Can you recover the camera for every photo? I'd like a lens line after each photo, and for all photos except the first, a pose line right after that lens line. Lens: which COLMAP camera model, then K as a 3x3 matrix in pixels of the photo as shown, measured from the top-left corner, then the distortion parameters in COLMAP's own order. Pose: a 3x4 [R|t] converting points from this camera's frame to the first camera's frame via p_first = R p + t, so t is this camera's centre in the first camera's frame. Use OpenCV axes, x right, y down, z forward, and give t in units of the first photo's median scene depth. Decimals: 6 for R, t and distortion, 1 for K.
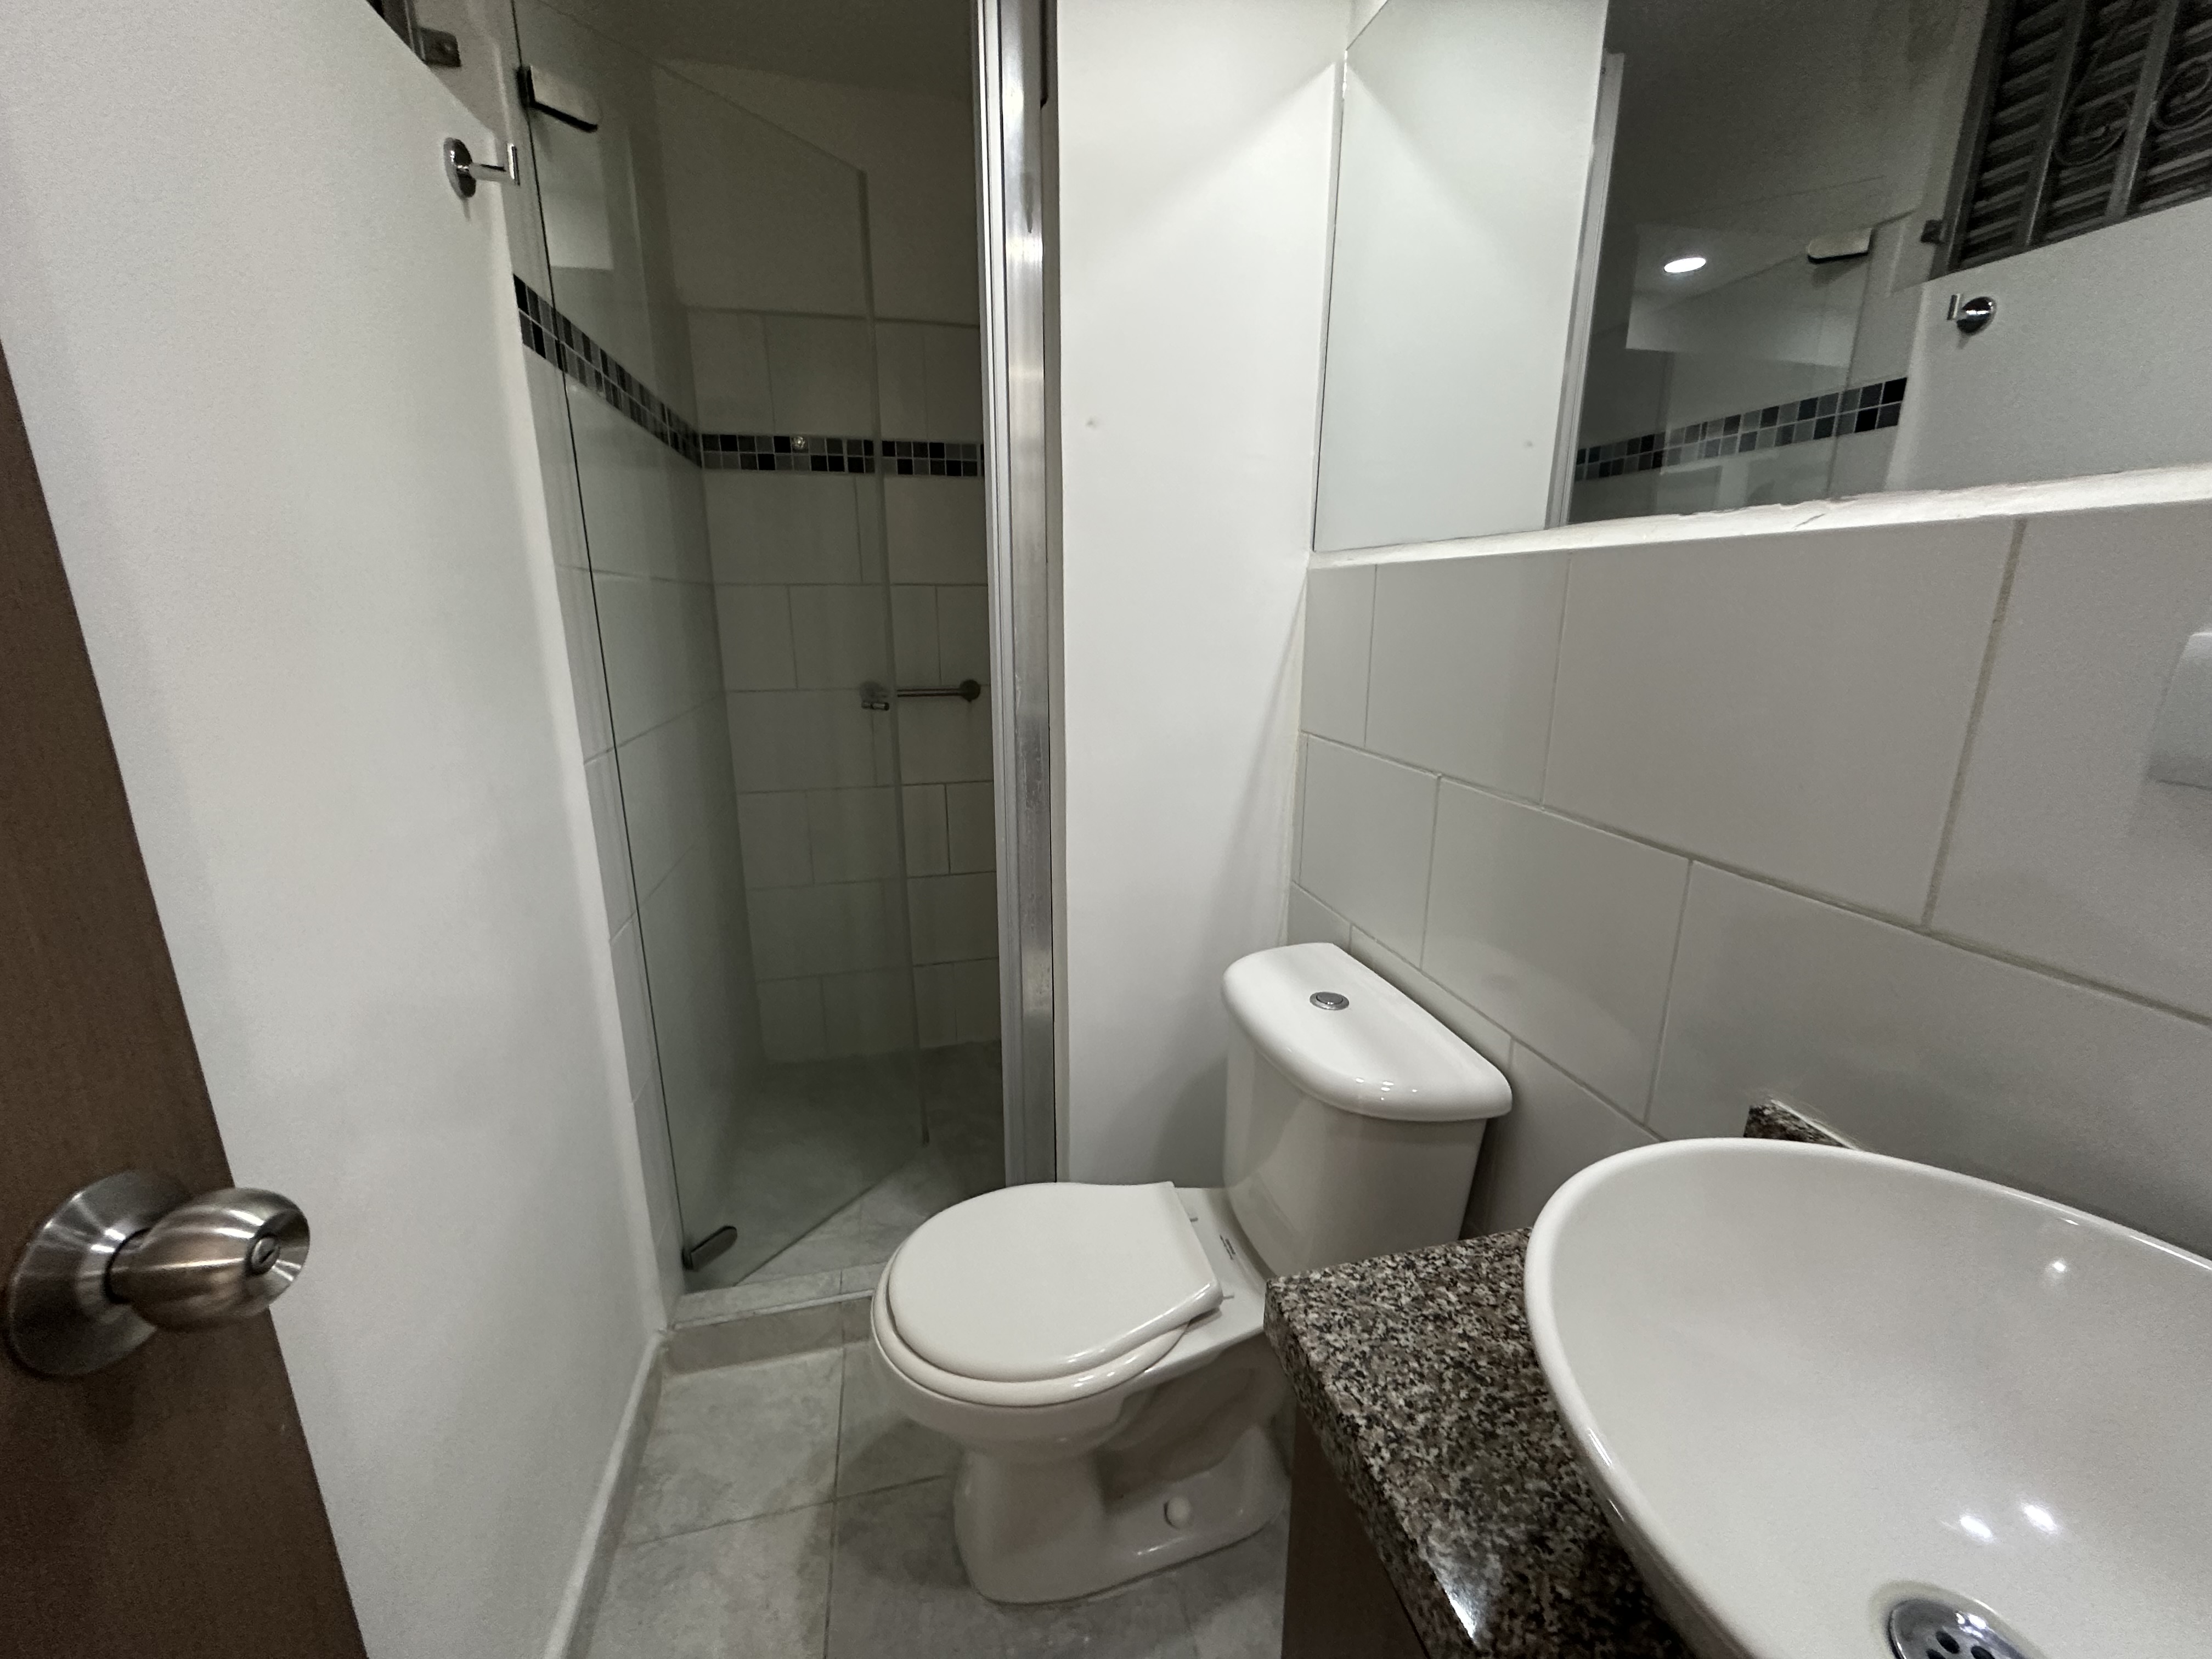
lens RADIAL K [[886.8, 0, 1107.9], [0, 886.8, 829.9], [0, 0, 1]] dist [-0.001232, 0.000839]
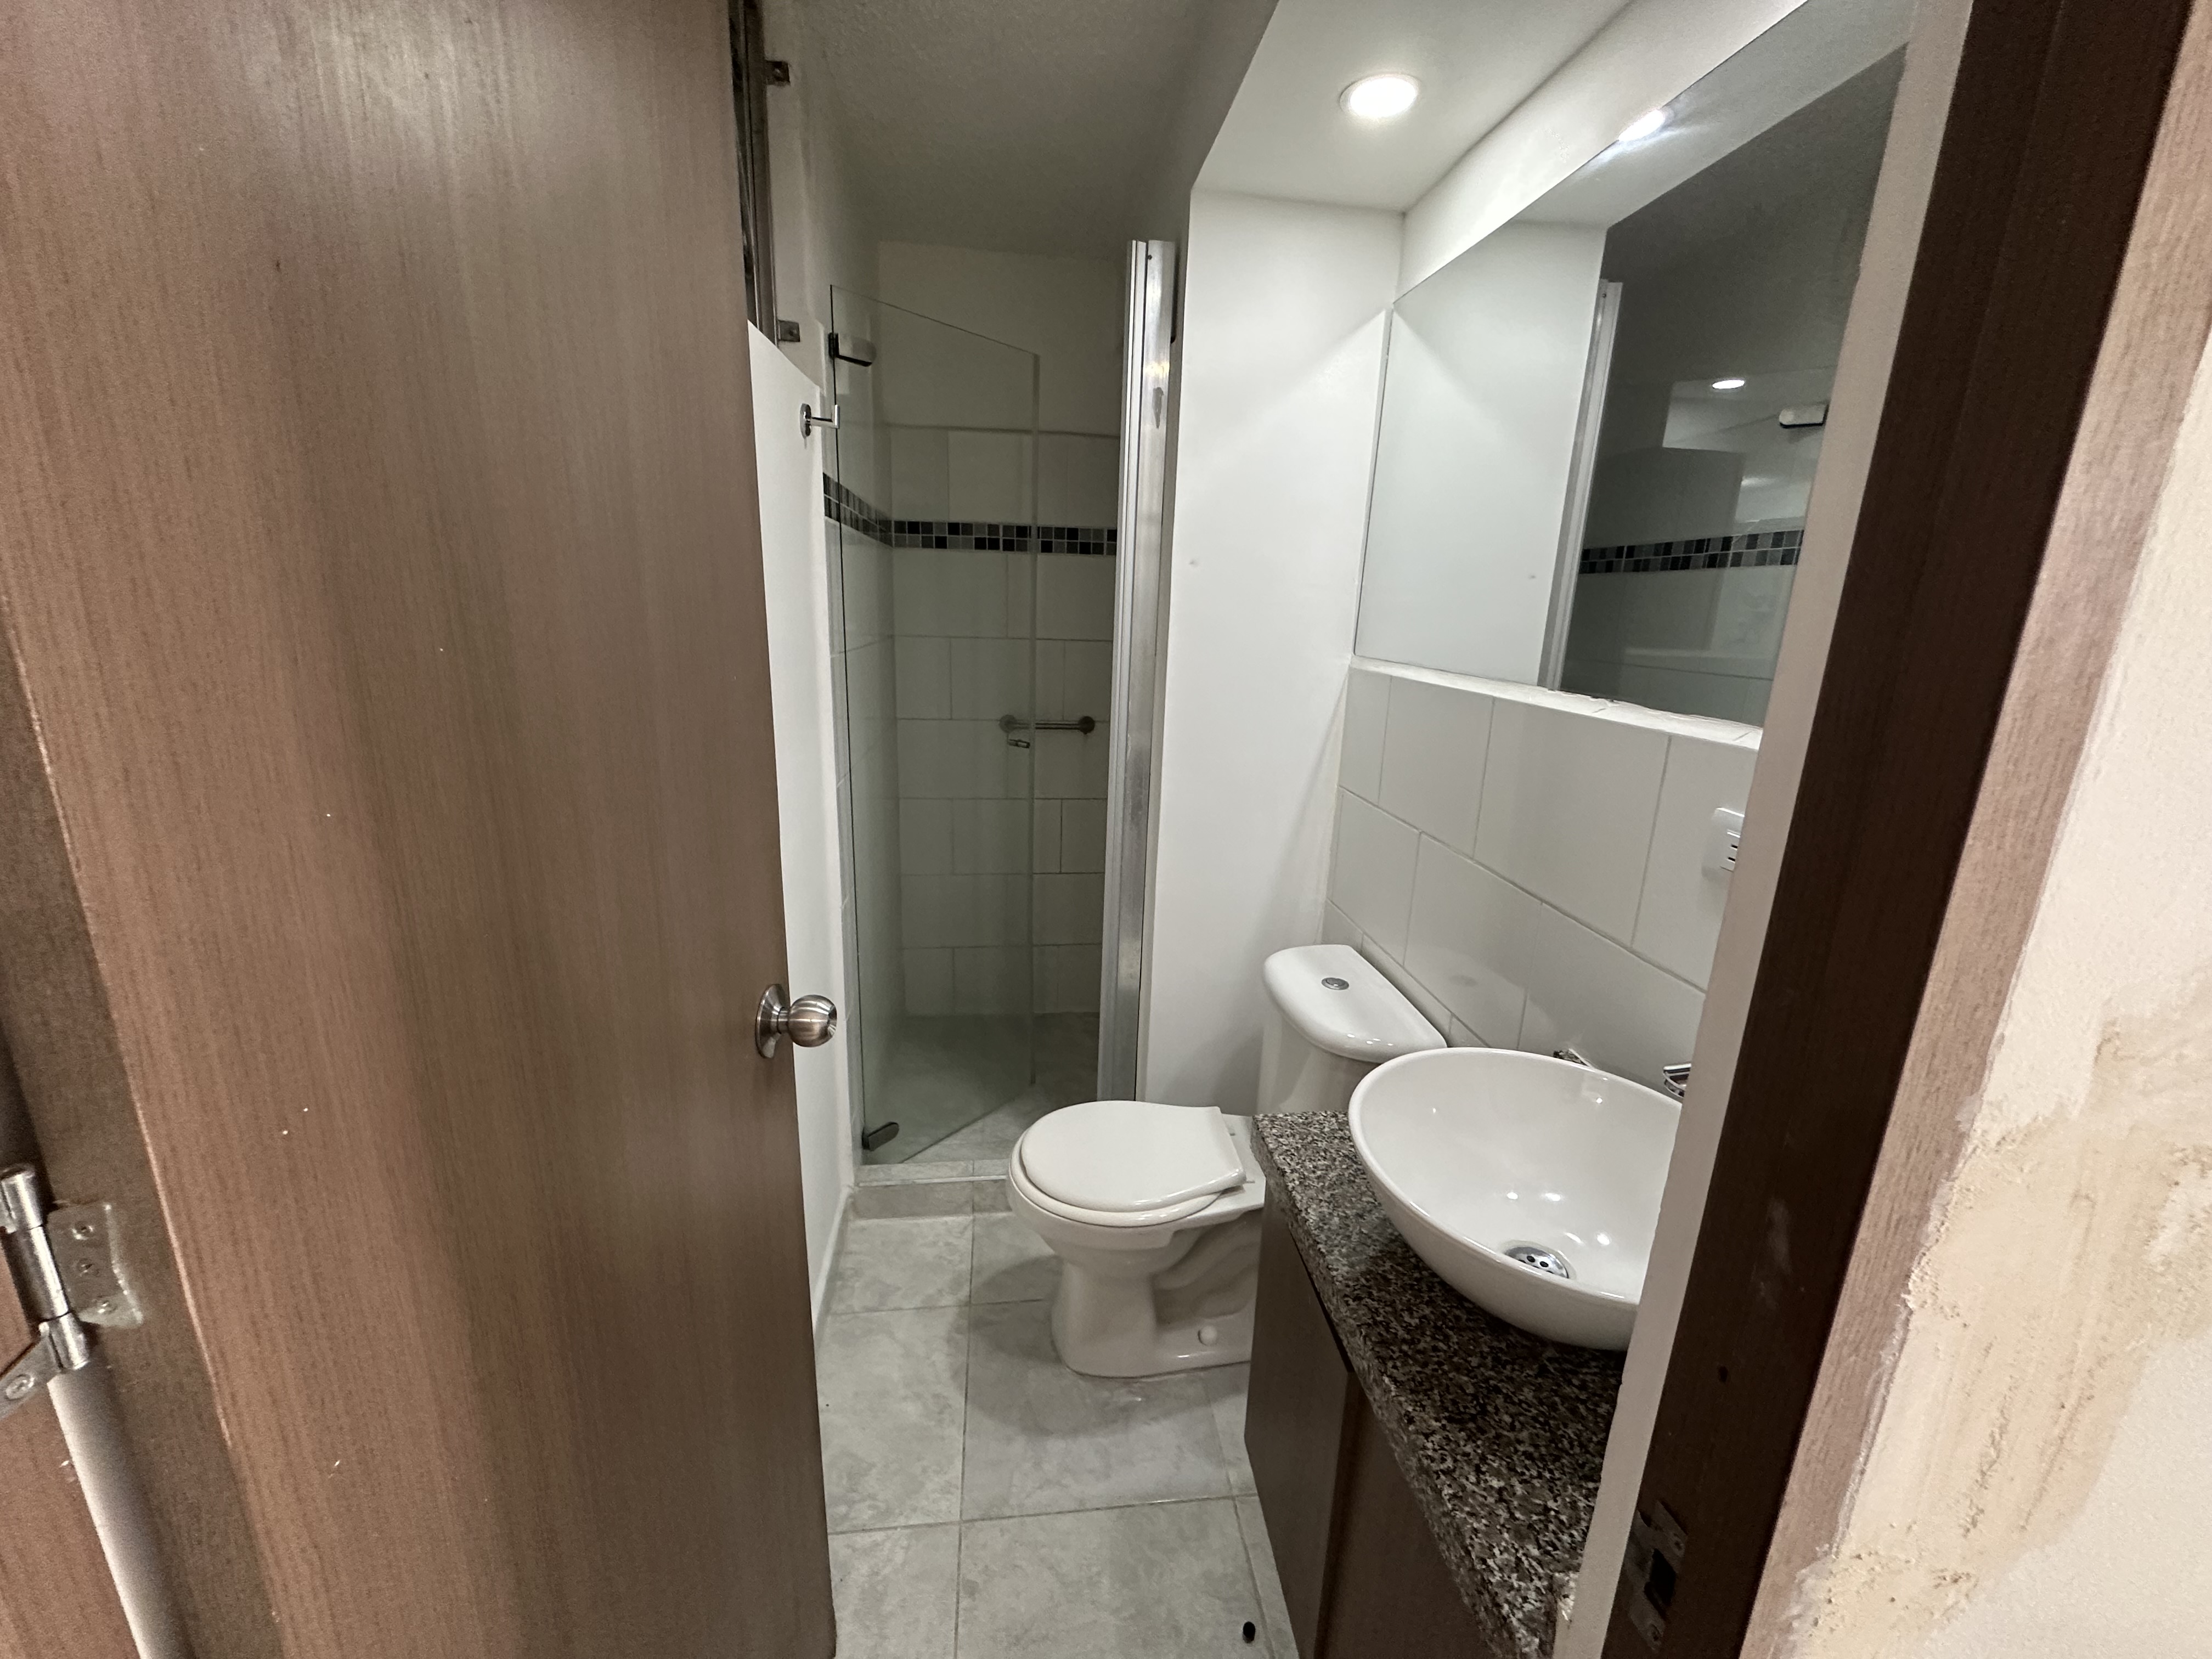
lens RADIAL K [[886.8, 0, 1105.2], [0, 886.8, 830.7], [0, 0, 1]] dist [-0.001232, 0.000839]
pose [[0.992608, 0.059857, -0.105581, 0.015329], [-0.059747, 0.998205, 0.004209, -0.030652], [0.105643, 0.002131, 0.994402, -0.382604]]
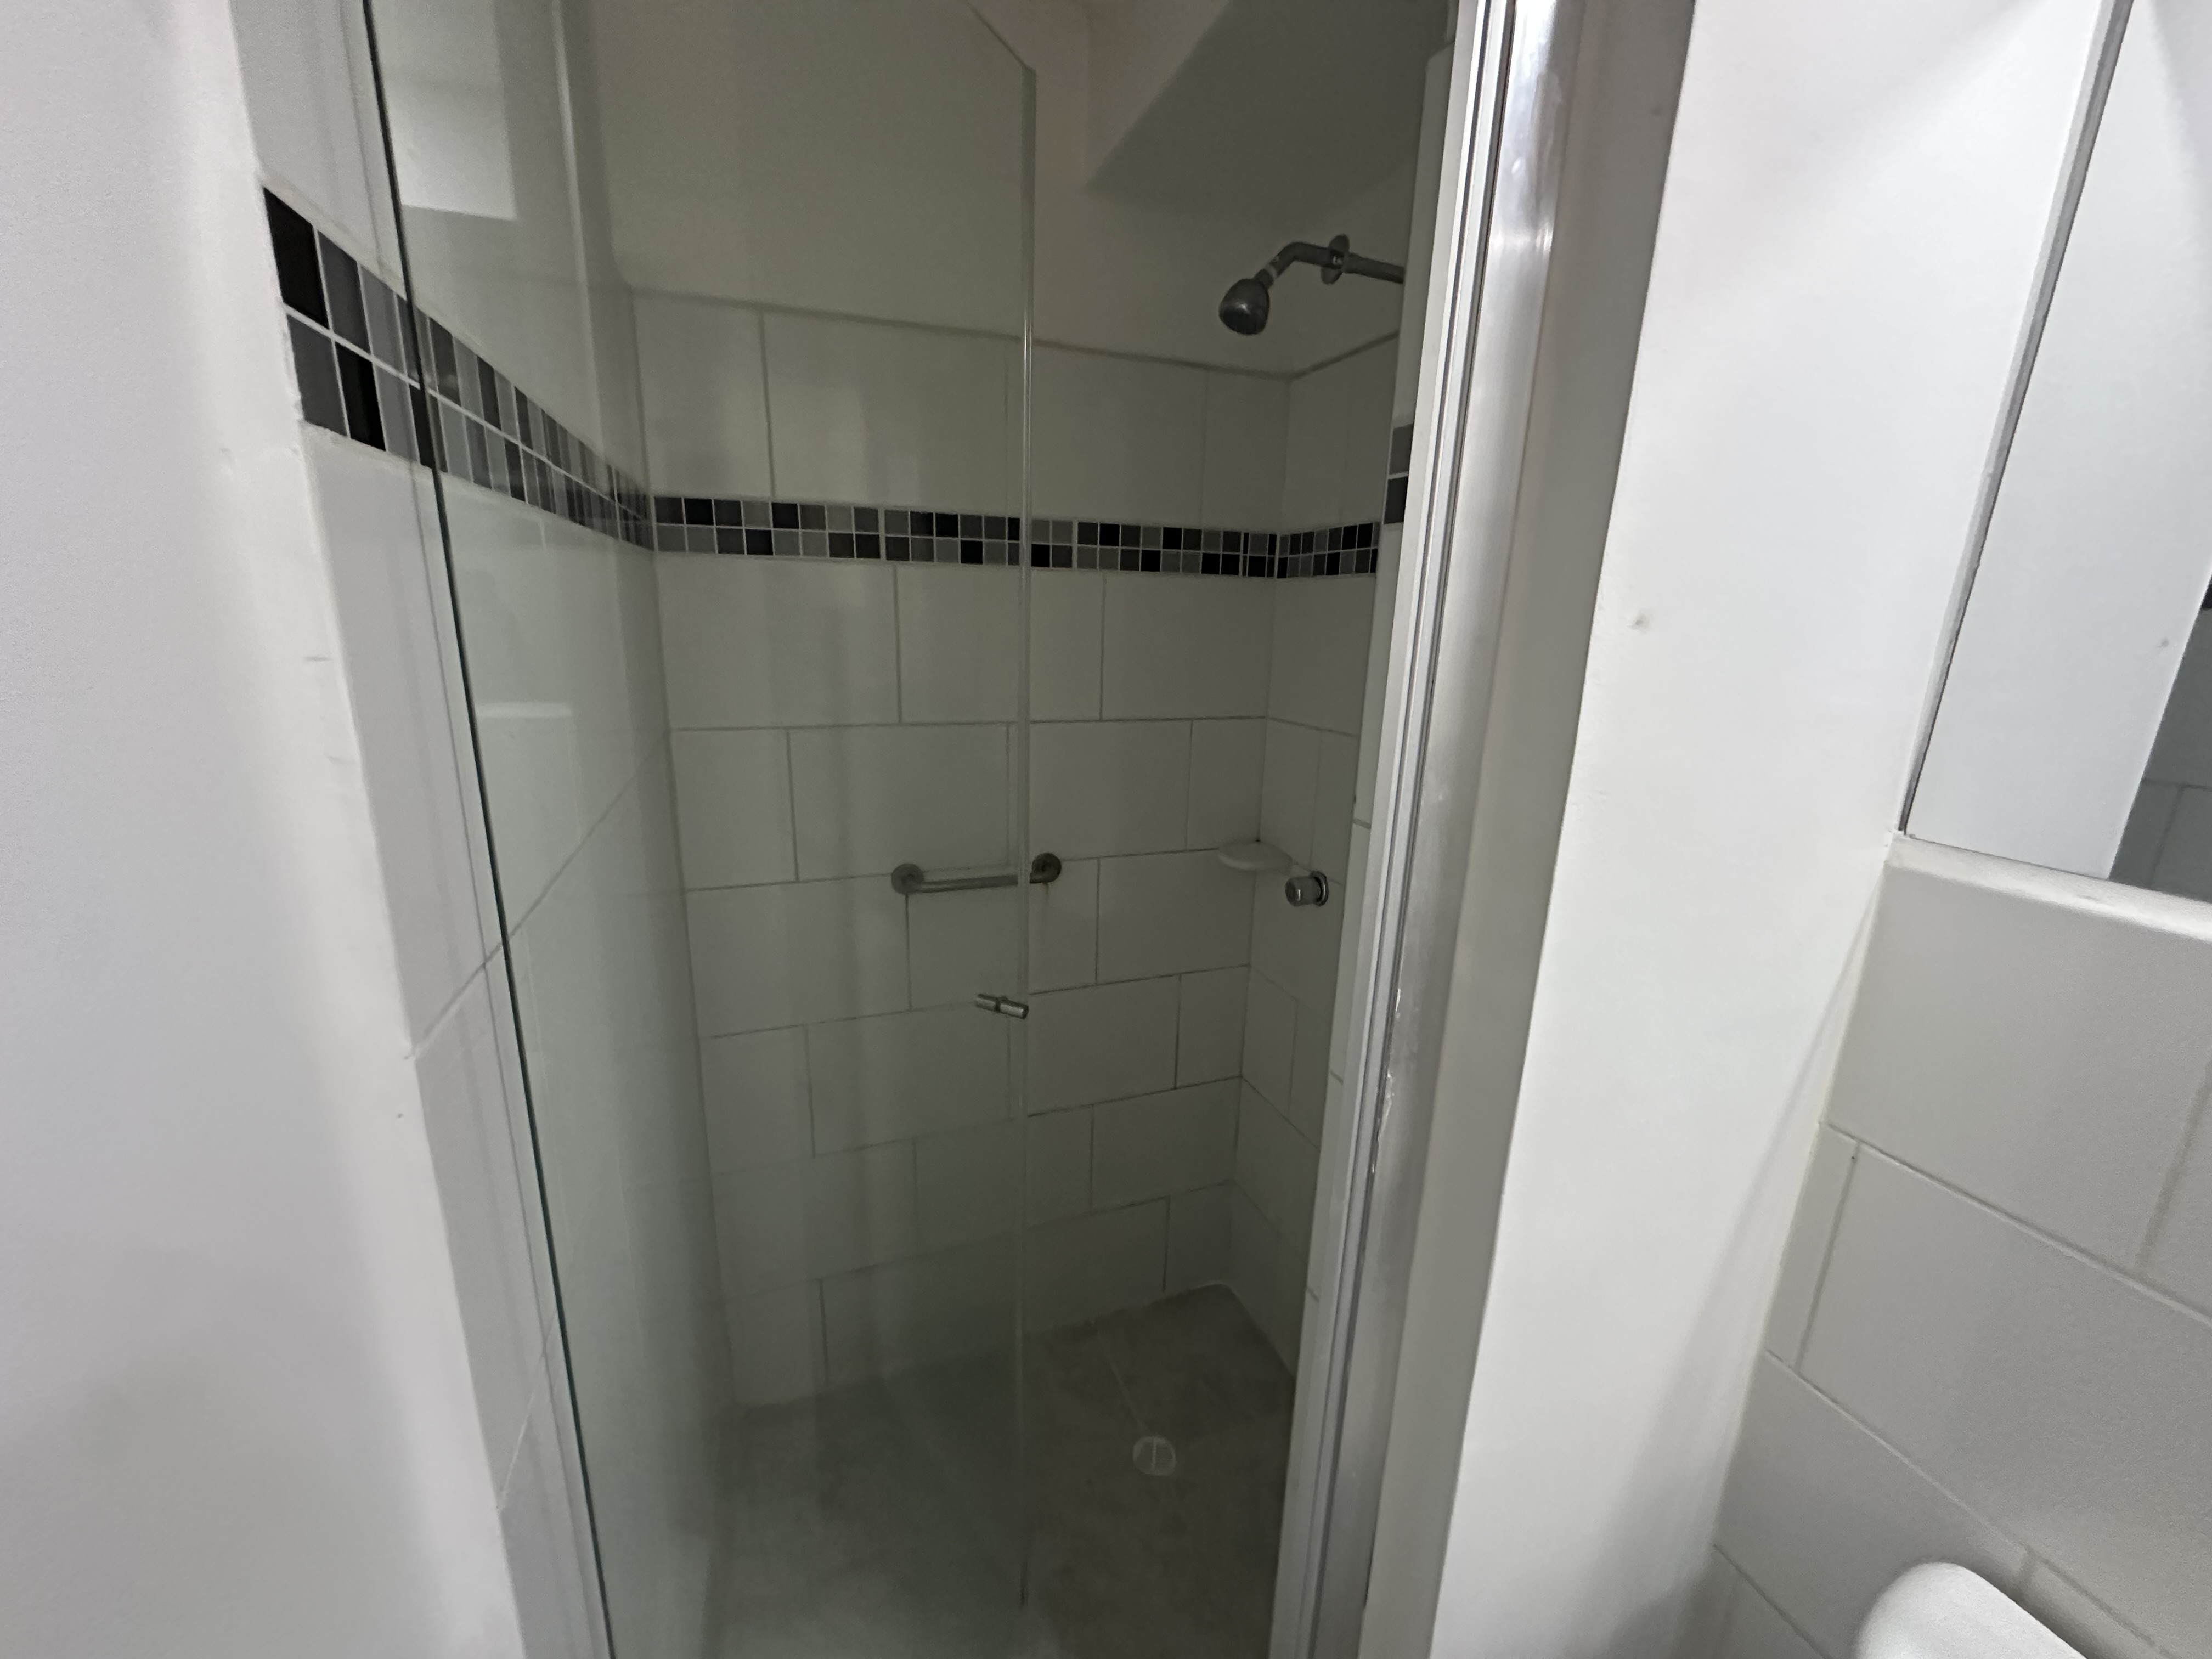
lens RADIAL K [[886.8, 0, 1110.7], [0, 886.8, 832.7], [0, 0, 1]] dist [-0.001232, 0.000839]
pose [[0.992158, -0.001684, 0.124978, -0.336242], [0.001438, 0.999997, 0.002056, -0.324143], [-0.124981, -0.001861, 0.992157, 0.526847]]
